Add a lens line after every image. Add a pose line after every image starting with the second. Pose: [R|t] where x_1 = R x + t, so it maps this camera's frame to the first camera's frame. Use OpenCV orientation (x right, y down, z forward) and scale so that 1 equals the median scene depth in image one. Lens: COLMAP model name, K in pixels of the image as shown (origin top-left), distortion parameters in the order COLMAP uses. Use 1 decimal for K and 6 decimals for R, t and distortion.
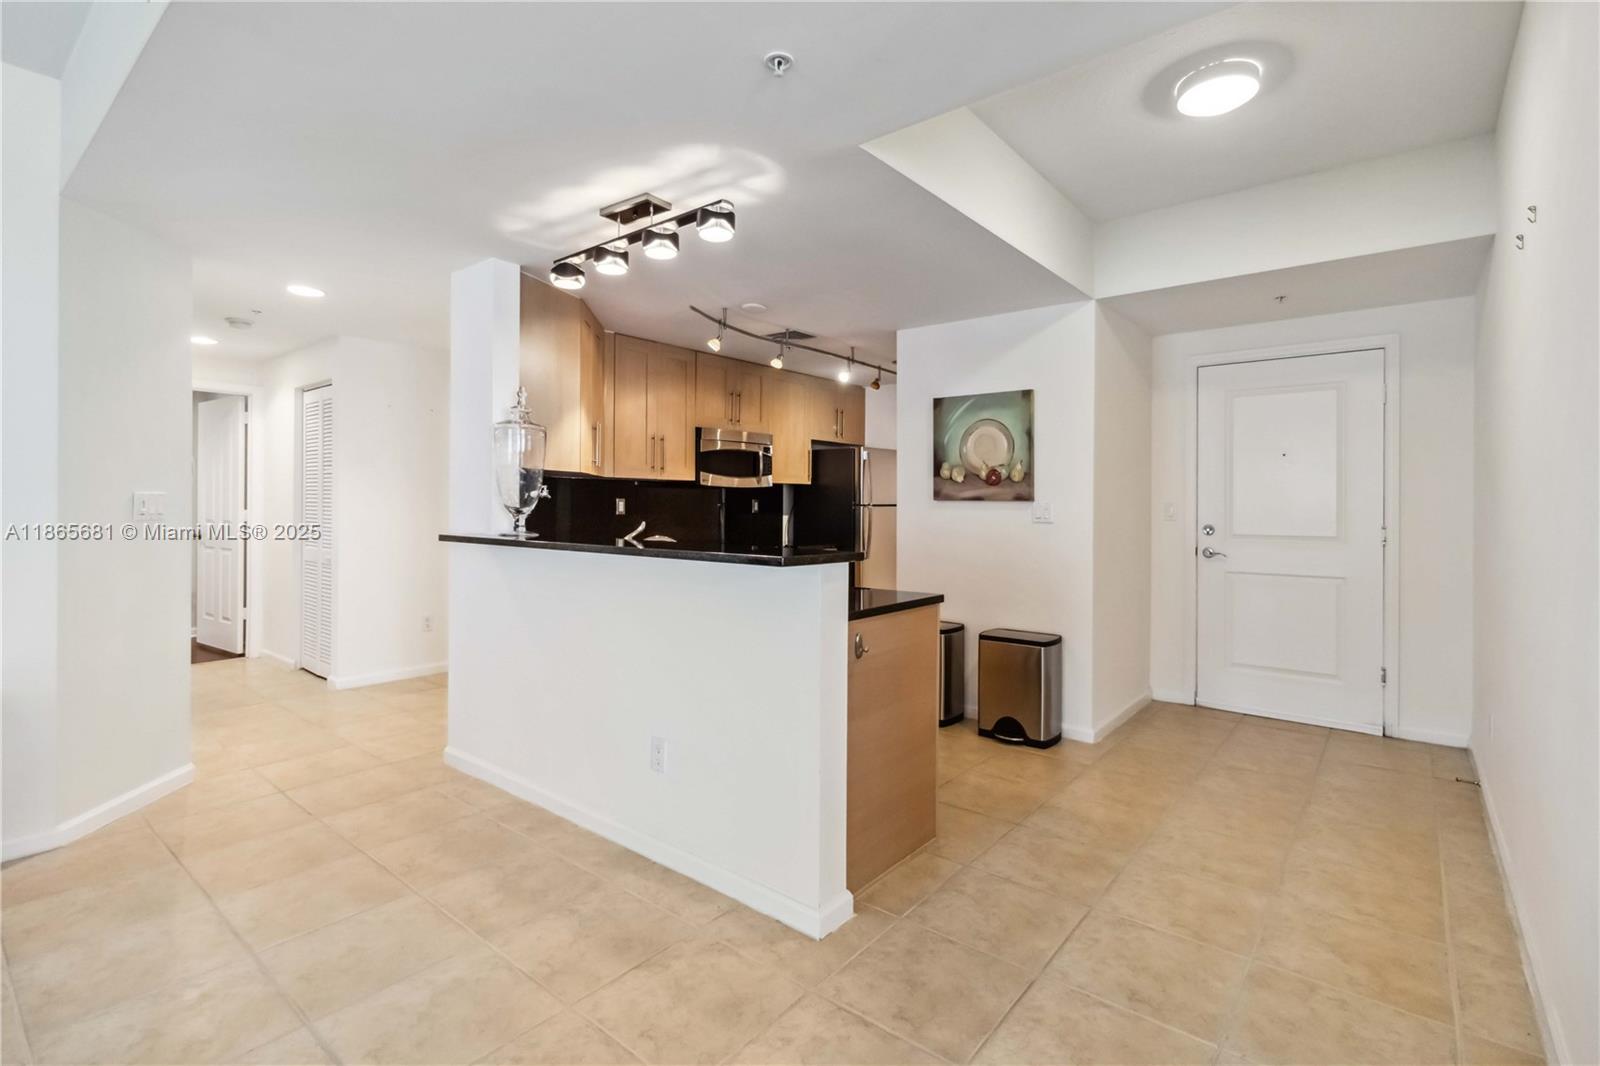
lens RADIAL K [[747.4, 0, 813.0], [0, 747.4, 504.3], [0, 0, 1]] dist [0.003193, 0.000100]
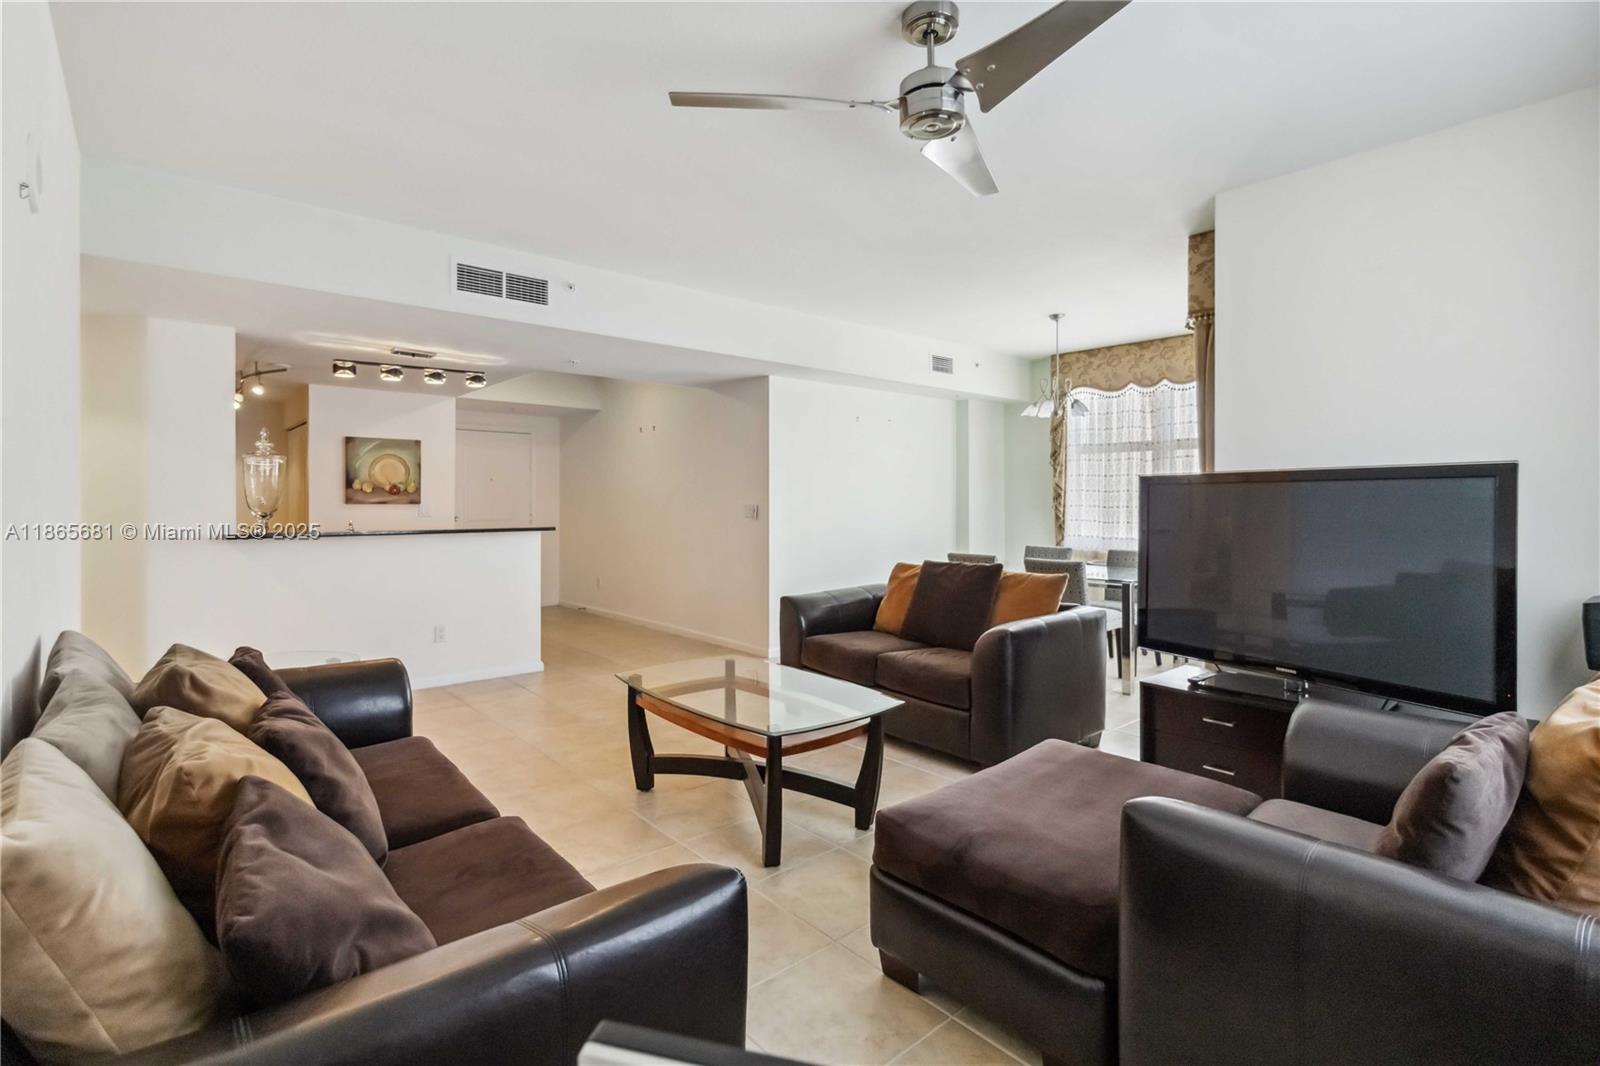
lens RADIAL K [[747.4, 0, 813.0], [0, 747.4, 504.3], [0, 0, 1]] dist [0.003193, 0.000100]
pose [[0.174637, -0.010609, 0.984576, -1.202479], [0.001648, 0.999944, 0.010482, -0.019580], [-0.984631, -0.000208, 0.174645, -0.199971]]
